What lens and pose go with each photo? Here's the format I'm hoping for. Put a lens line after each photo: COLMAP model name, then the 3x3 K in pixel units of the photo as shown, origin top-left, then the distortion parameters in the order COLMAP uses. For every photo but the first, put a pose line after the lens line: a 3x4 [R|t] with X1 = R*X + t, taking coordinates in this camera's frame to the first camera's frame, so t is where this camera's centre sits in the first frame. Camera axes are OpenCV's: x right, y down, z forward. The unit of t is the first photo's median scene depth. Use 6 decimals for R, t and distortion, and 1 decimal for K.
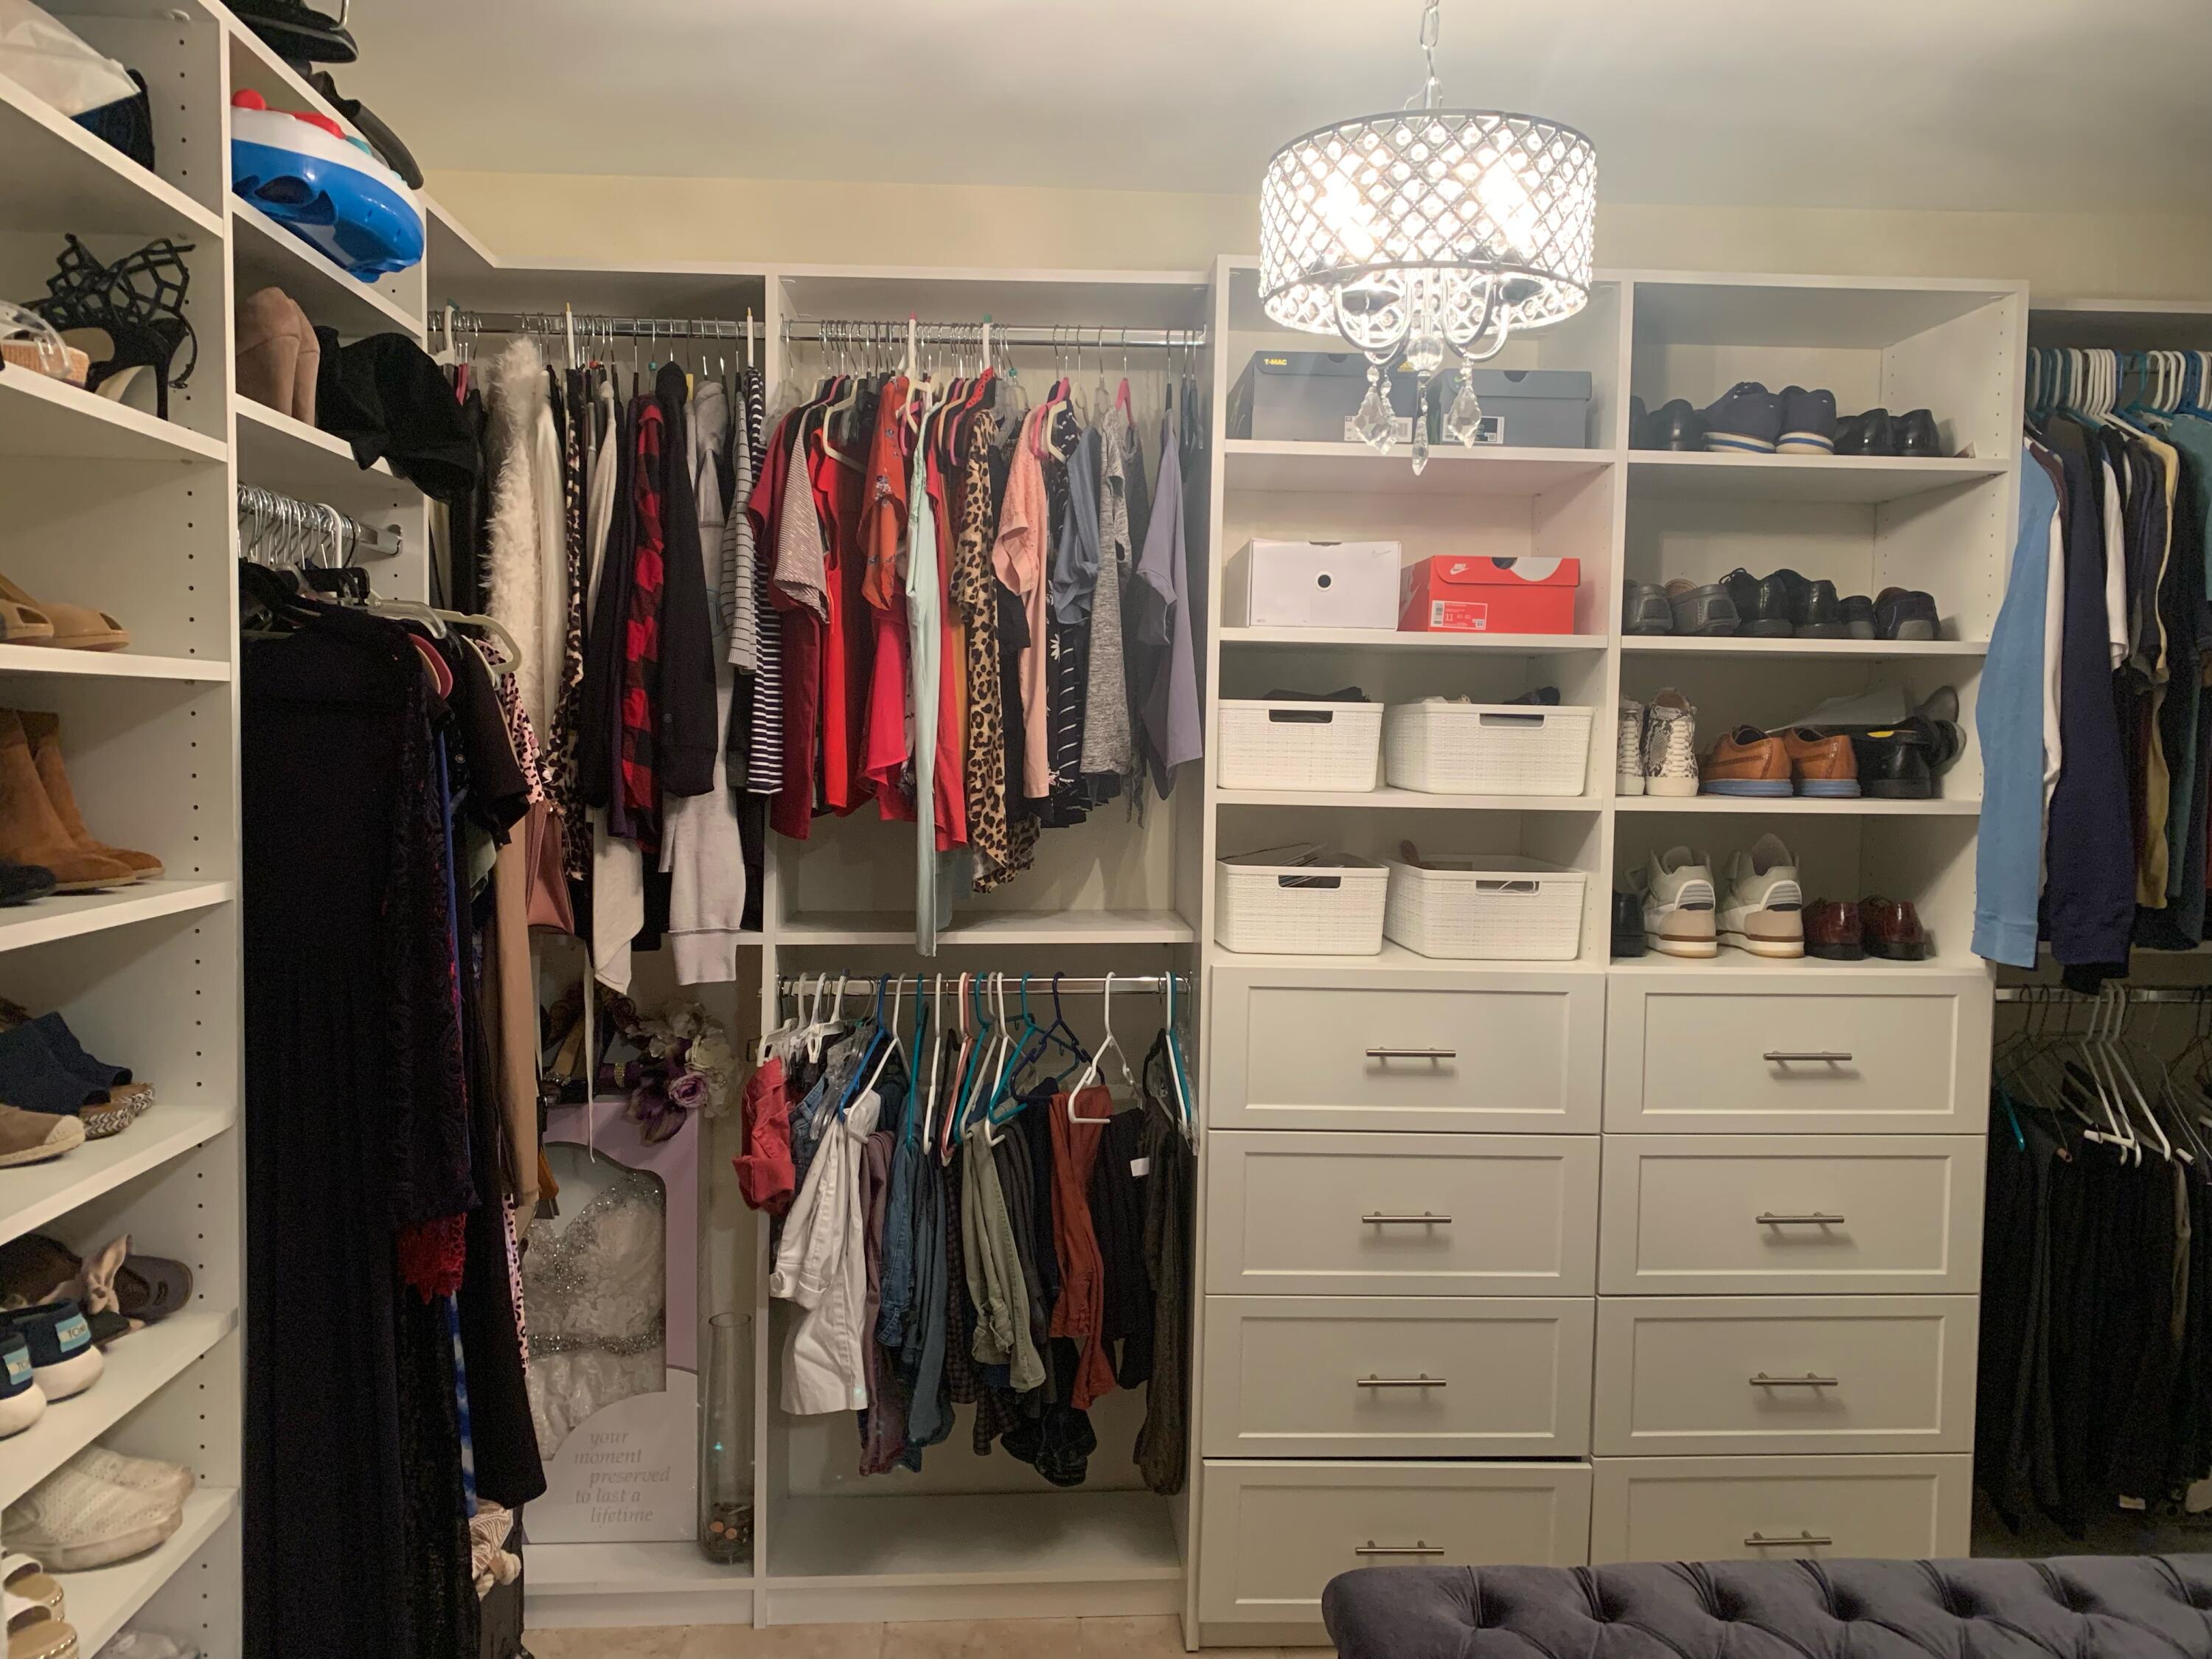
lens RADIAL K [[1692.2, 0, 1106.0], [0, 1692.2, 829.5], [0, 0, 1]] dist [0.063613, -0.125258]
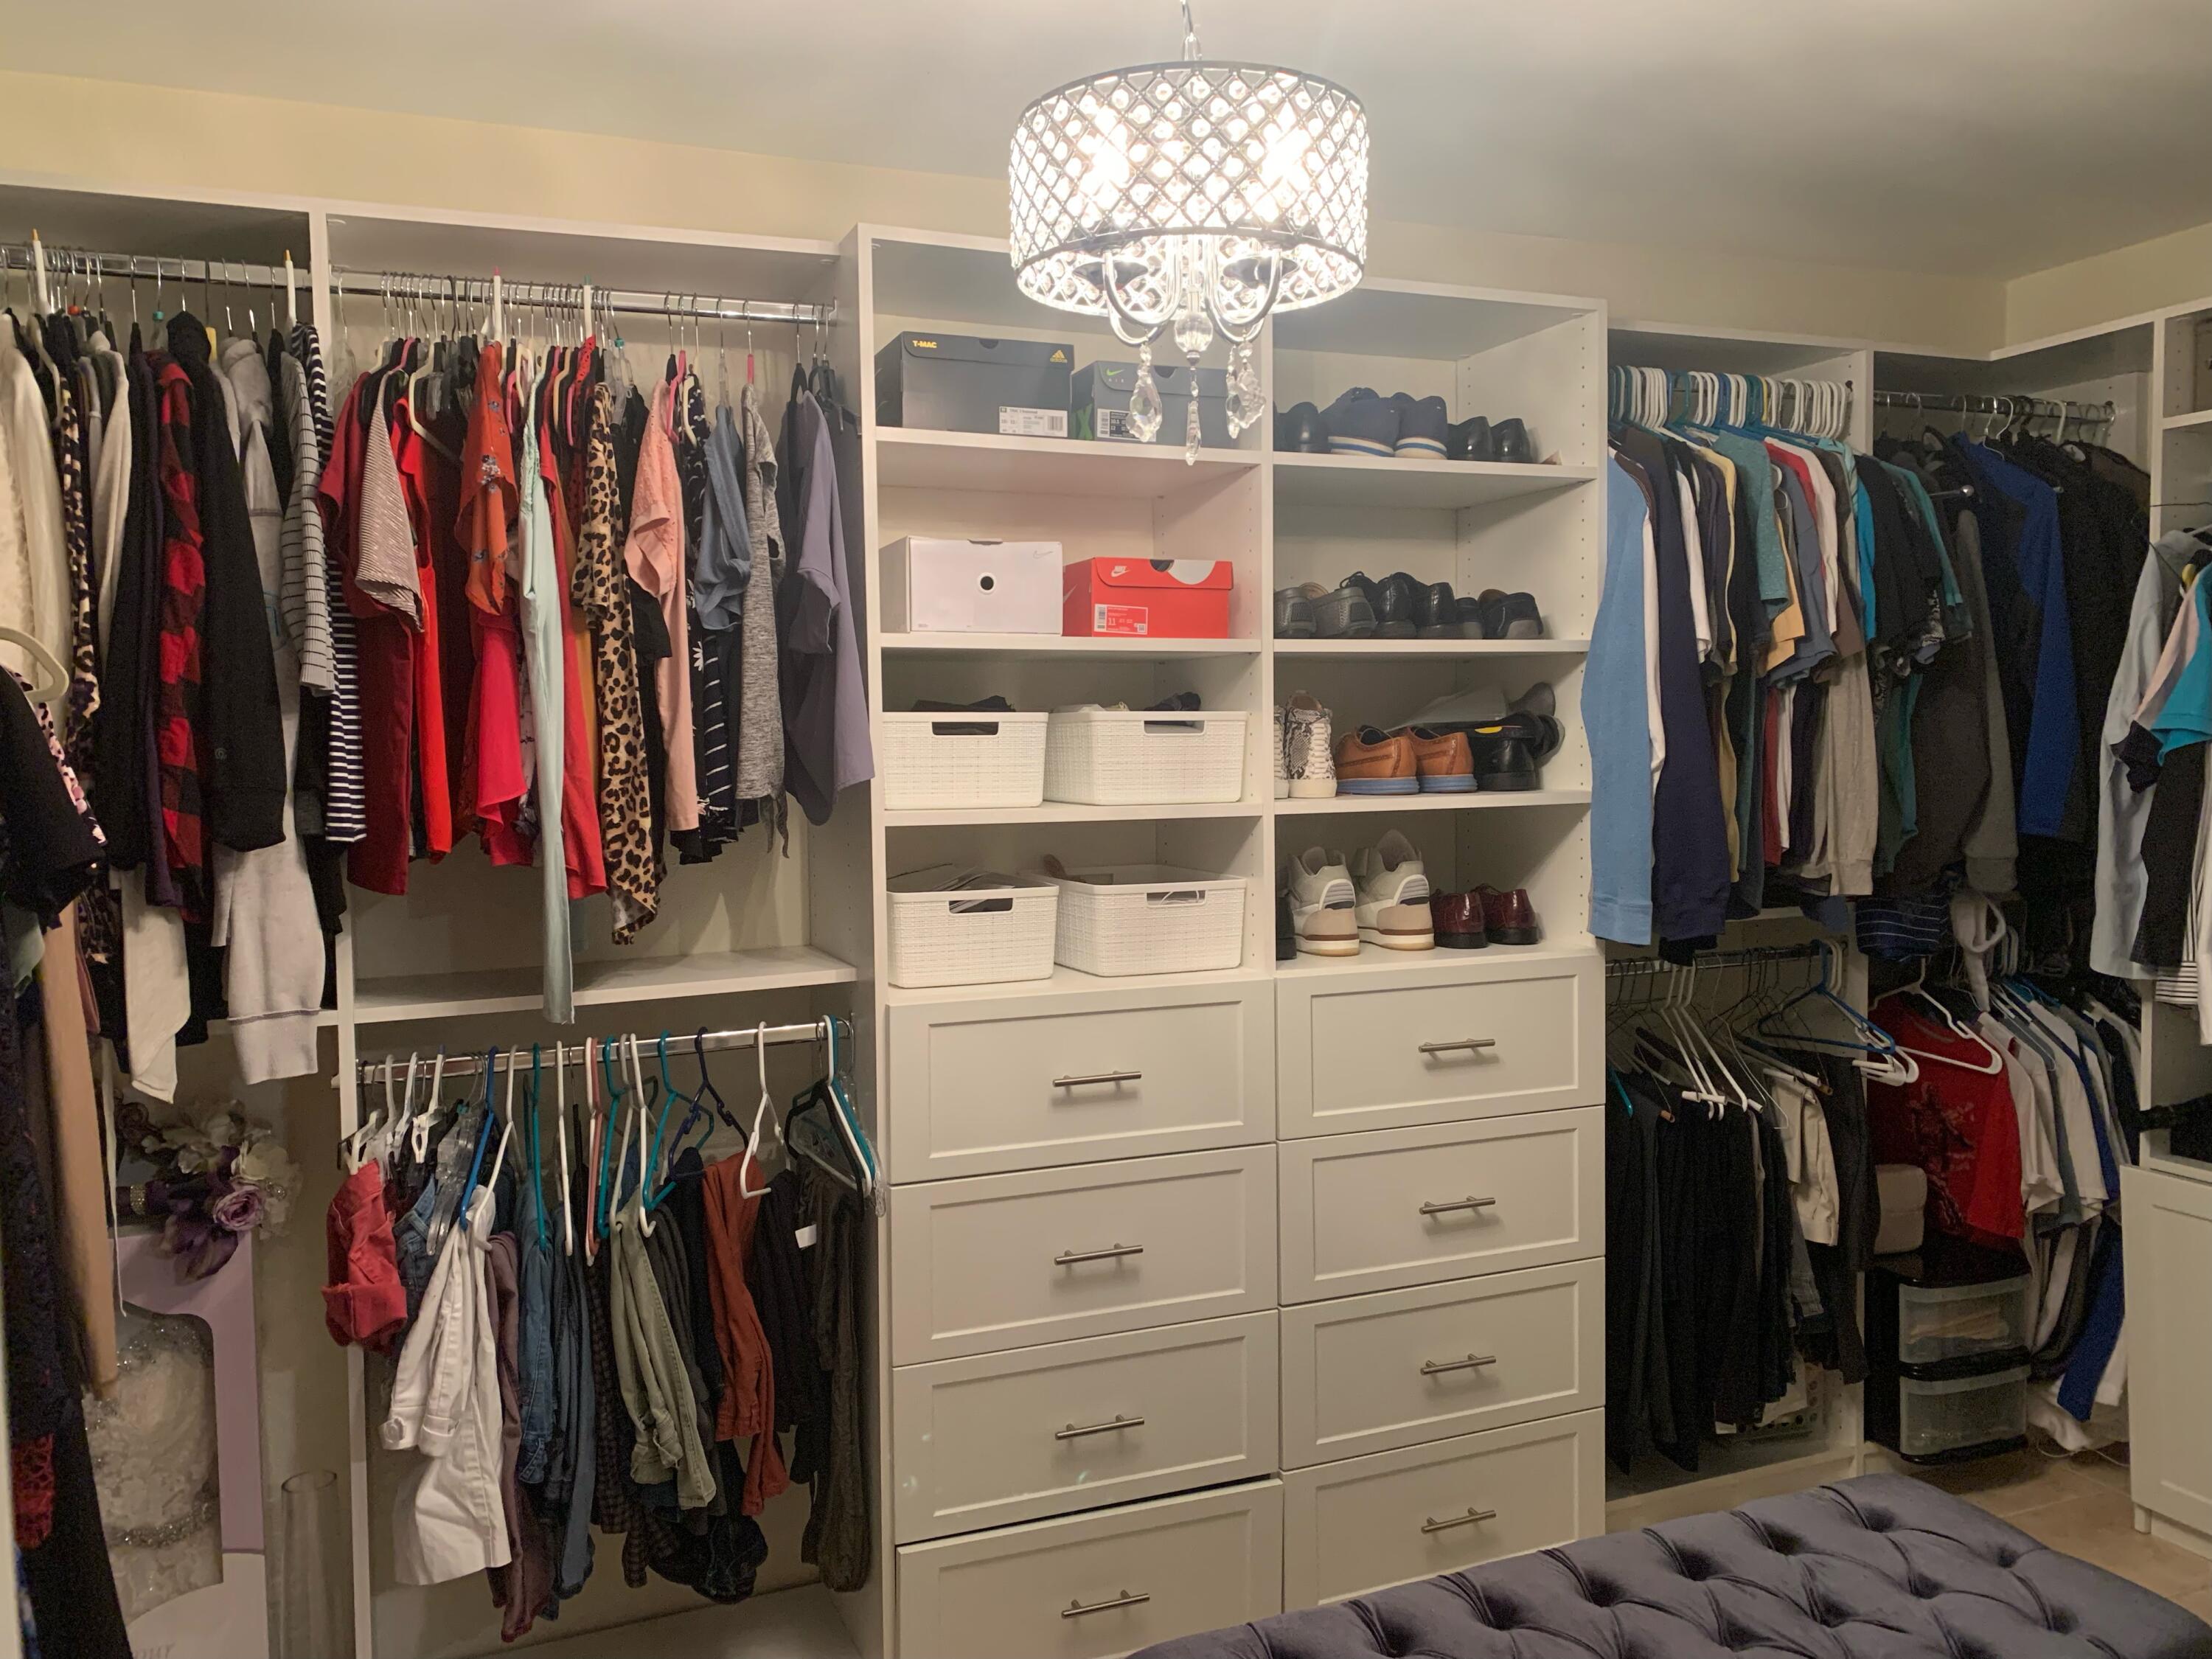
lens RADIAL K [[1693.1, 0, 1105.6], [0, 1693.1, 838.4], [0, 0, 1]] dist [0.001596, -0.006357]
pose [[0.946928, -0.049915, 0.317547, -0.109844], [0.050966, 0.998688, 0.005003, -0.007785], [-0.317380, 0.011447, 0.948229, 0.105246]]
